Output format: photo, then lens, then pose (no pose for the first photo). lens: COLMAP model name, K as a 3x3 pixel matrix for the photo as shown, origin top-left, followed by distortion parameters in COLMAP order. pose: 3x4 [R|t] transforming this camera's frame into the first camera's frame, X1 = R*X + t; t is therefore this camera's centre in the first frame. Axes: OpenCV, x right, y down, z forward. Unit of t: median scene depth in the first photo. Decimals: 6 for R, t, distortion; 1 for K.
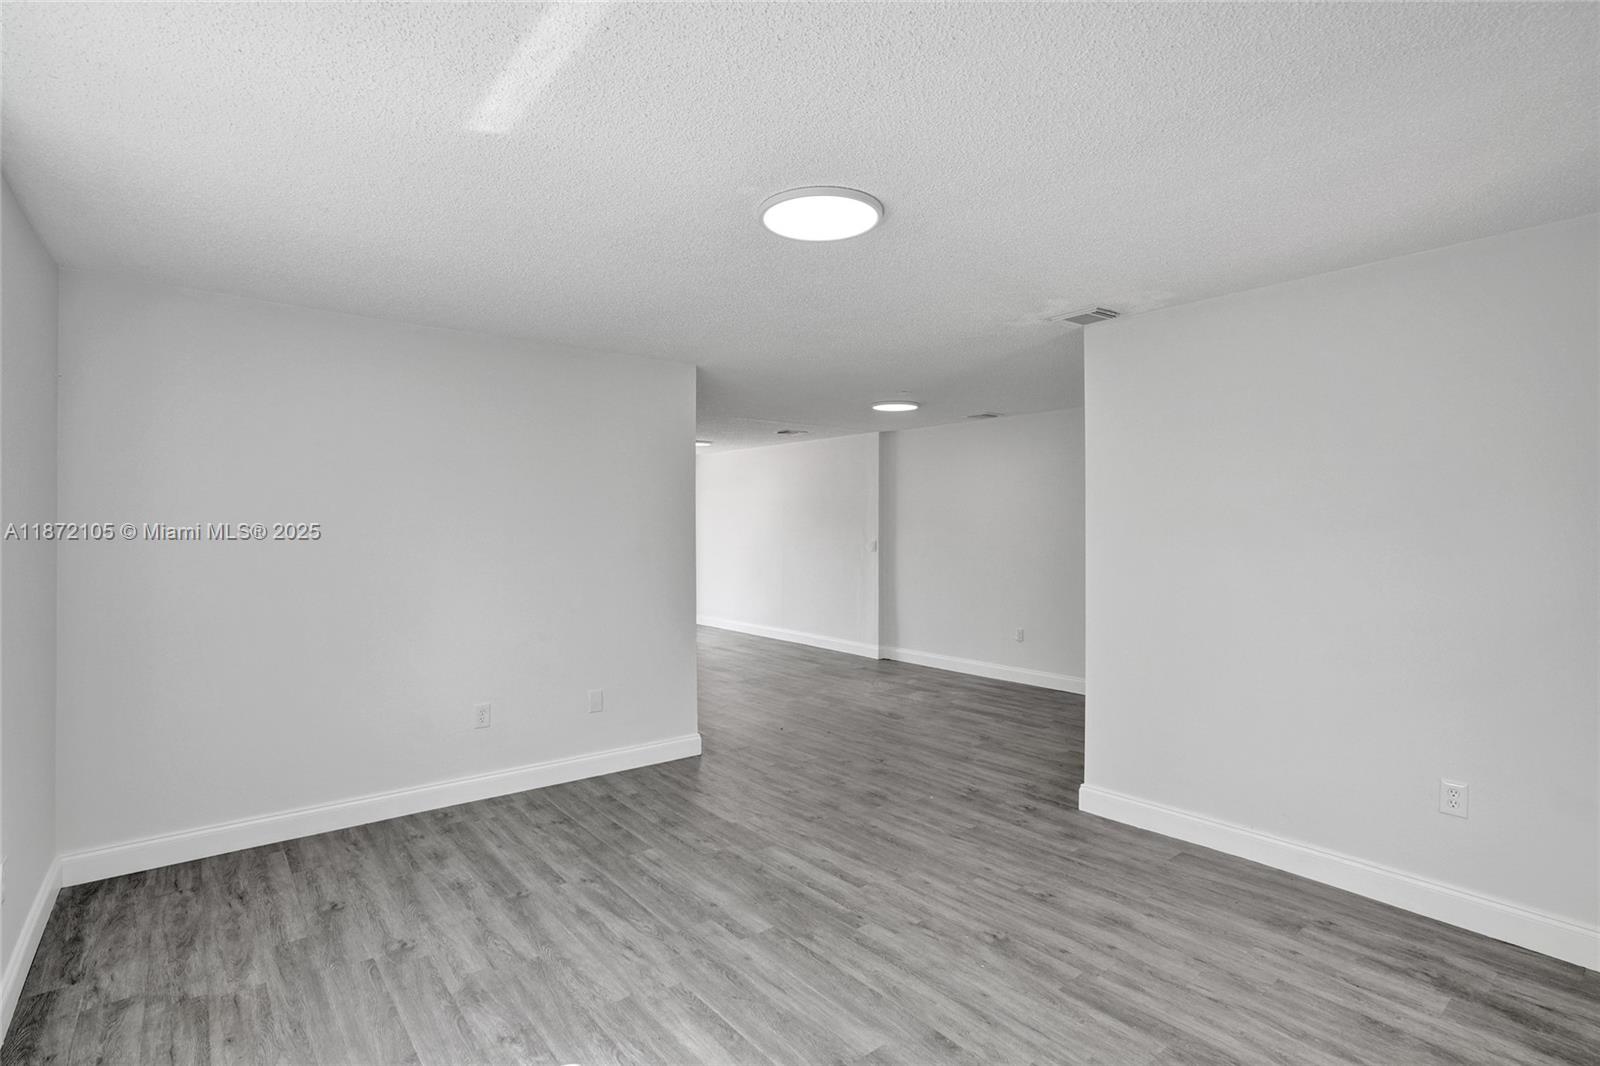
lens RADIAL K [[771.7, 0, 808.3], [0, 771.7, 528.6], [0, 0, 1]] dist [-0.054438, 0.028880]
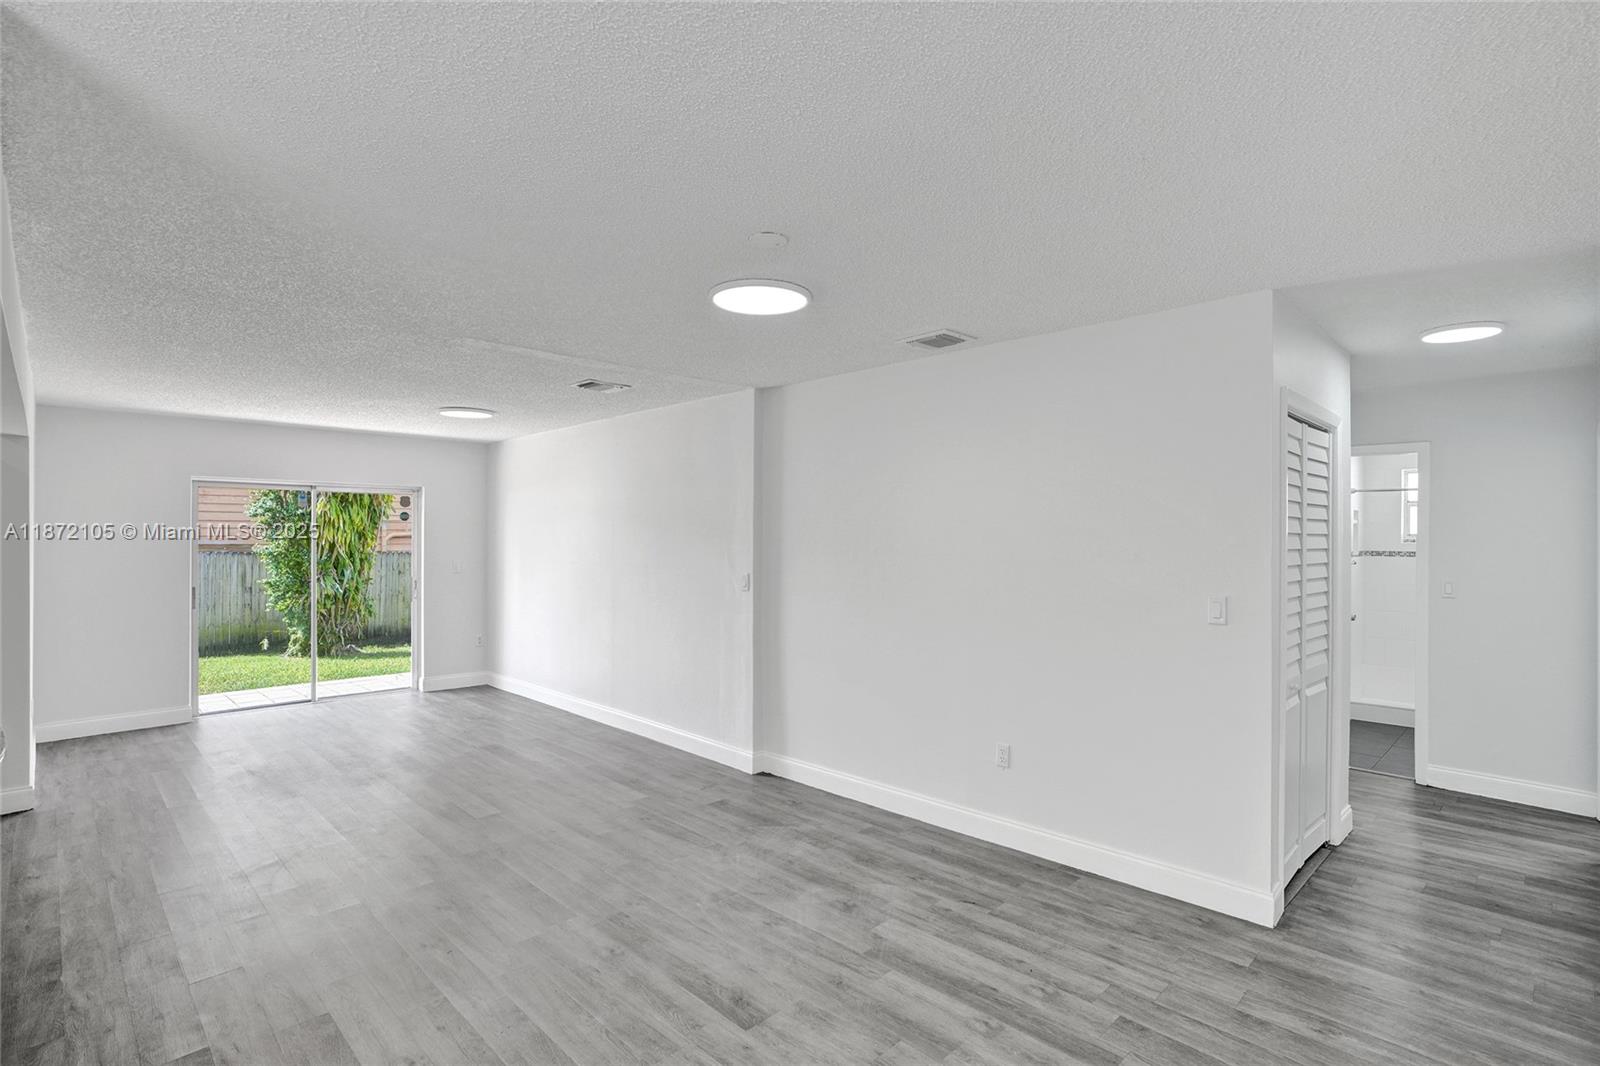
lens RADIAL K [[780.9, 0, 806.2], [0, 780.9, 513.9], [0, 0, 1]] dist [-0.053975, 0.031696]
pose [[0.995367, 0.004610, 0.096039, 0.180245], [-0.001224, 0.999377, -0.035285, -0.018326], [-0.096142, 0.035004, 0.994752, 0.994588]]
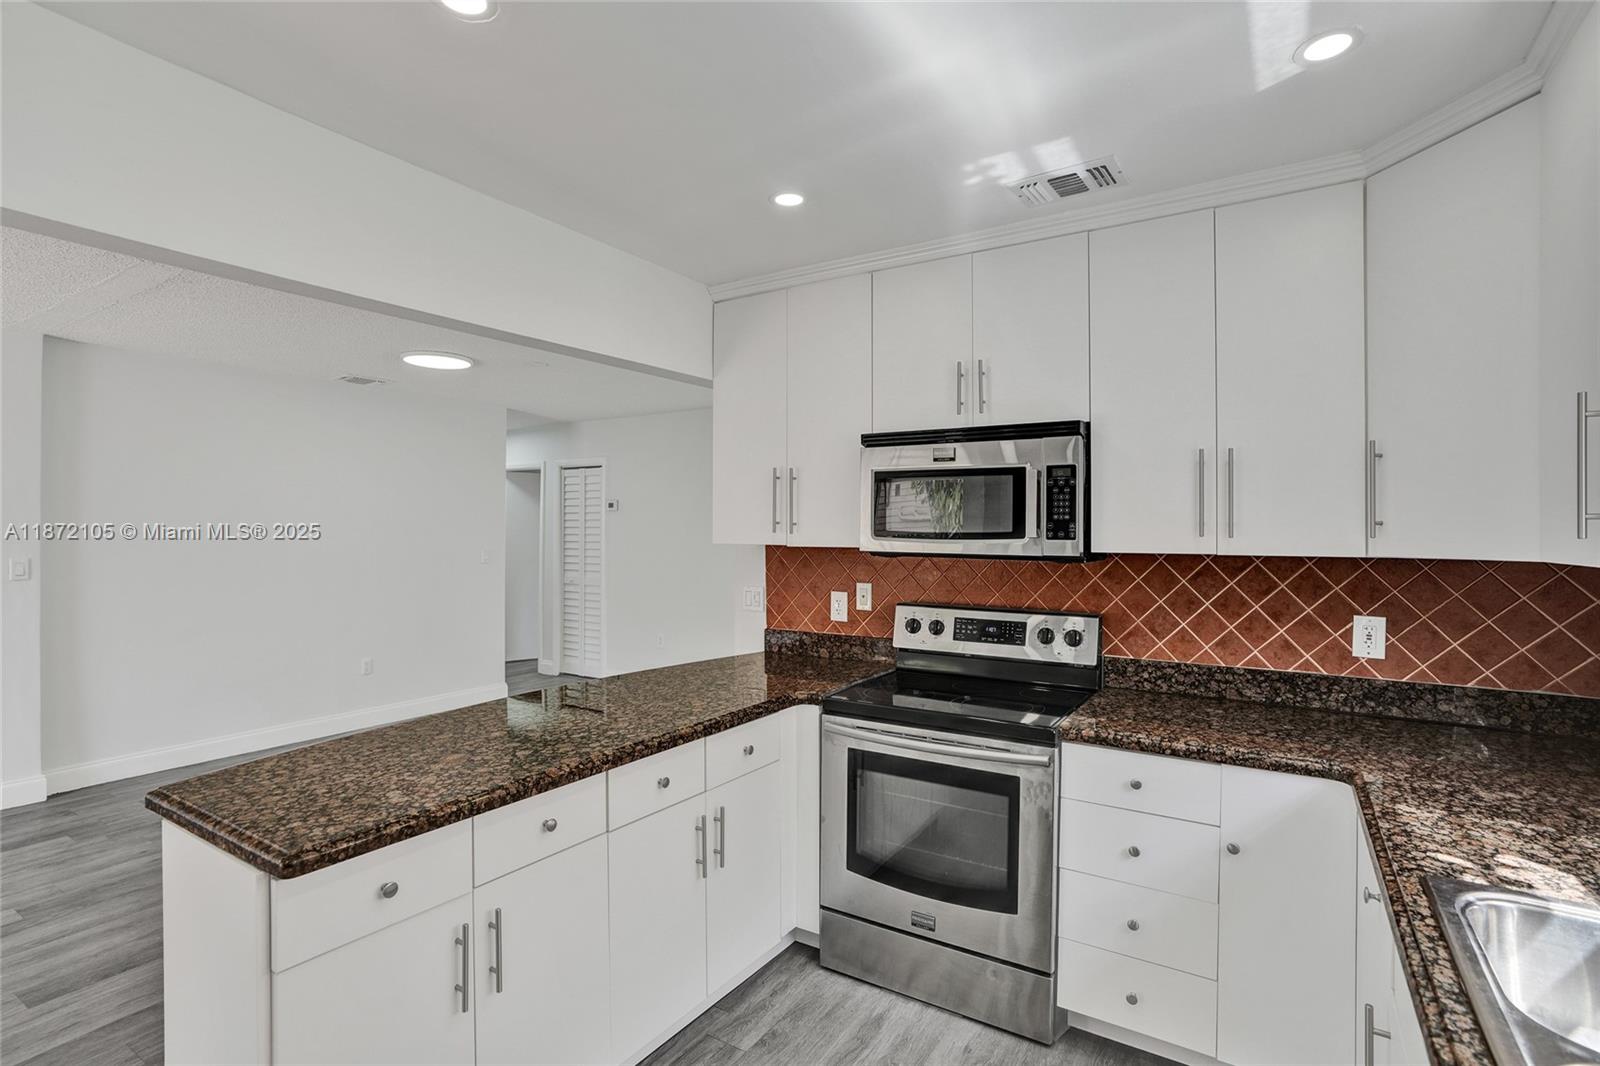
lens RADIAL K [[771.7, 0, 808.3], [0, 771.7, 528.6], [0, 0, 1]] dist [-0.054438, 0.028880]
pose [[-0.316984, 0.003791, 0.948423, -1.270487], [-0.004546, 0.999974, -0.005516, -0.000149], [-0.948420, -0.006060, -0.316958, 1.729683]]
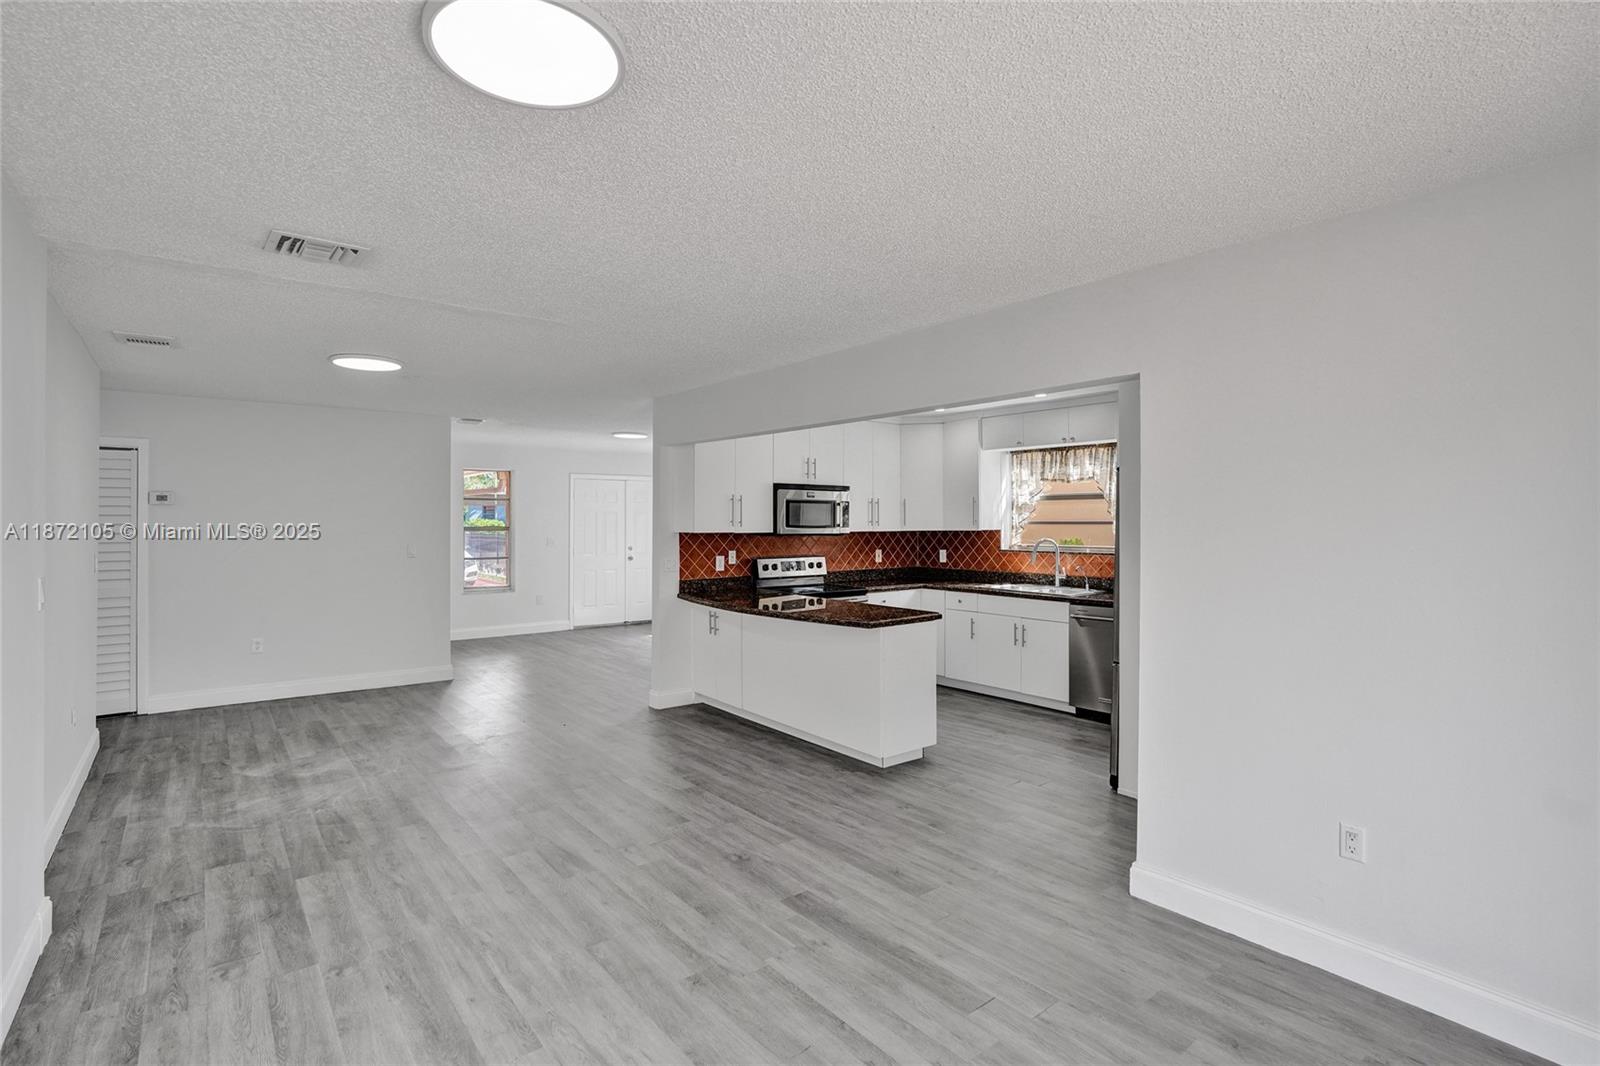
lens RADIAL K [[771.7, 0, 808.3], [0, 771.7, 528.6], [0, 0, 1]] dist [-0.054438, 0.028880]
pose [[-0.999978, 0.001875, 0.006414, -0.597319], [0.001960, 0.999911, 0.013160, -0.018851], [-0.006389, 0.013173, -0.999893, 3.287878]]
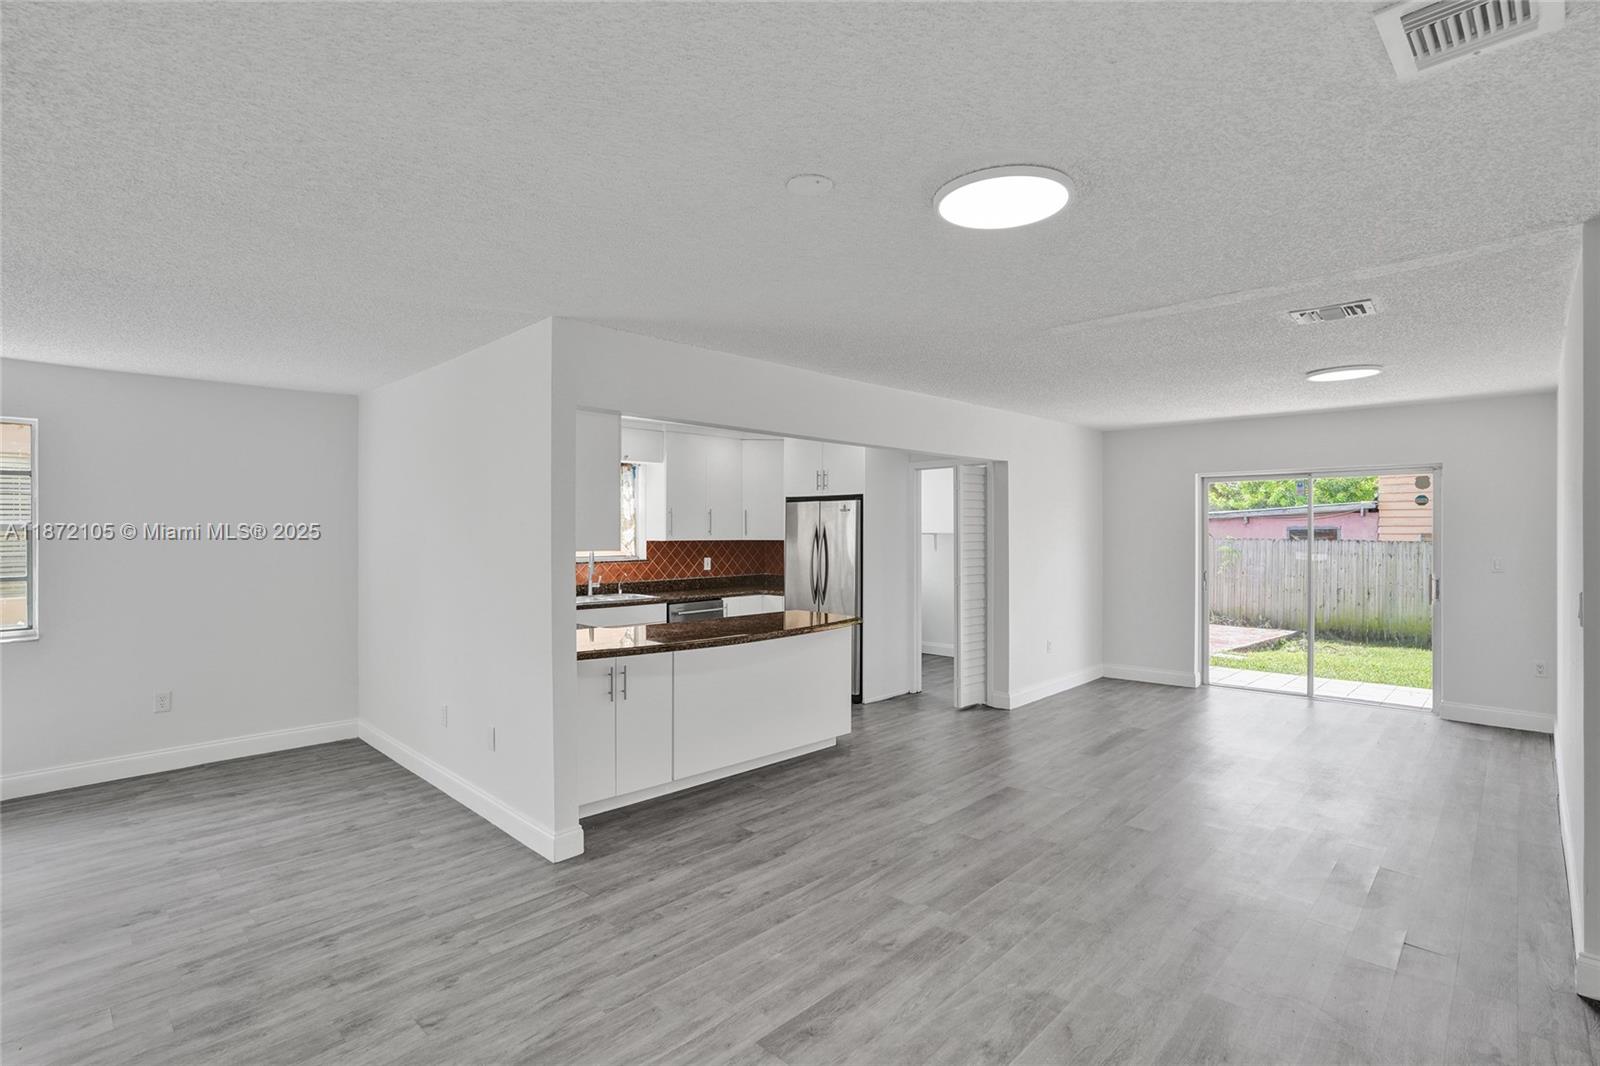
lens RADIAL K [[771.7, 0, 808.3], [0, 771.7, 528.6], [0, 0, 1]] dist [-0.054438, 0.028880]
pose [[0.120697, -0.001788, -0.992688, 0.850092], [-0.000396, 0.999998, -0.001849, -0.017065], [0.992689, 0.000617, 0.120696, 1.673367]]
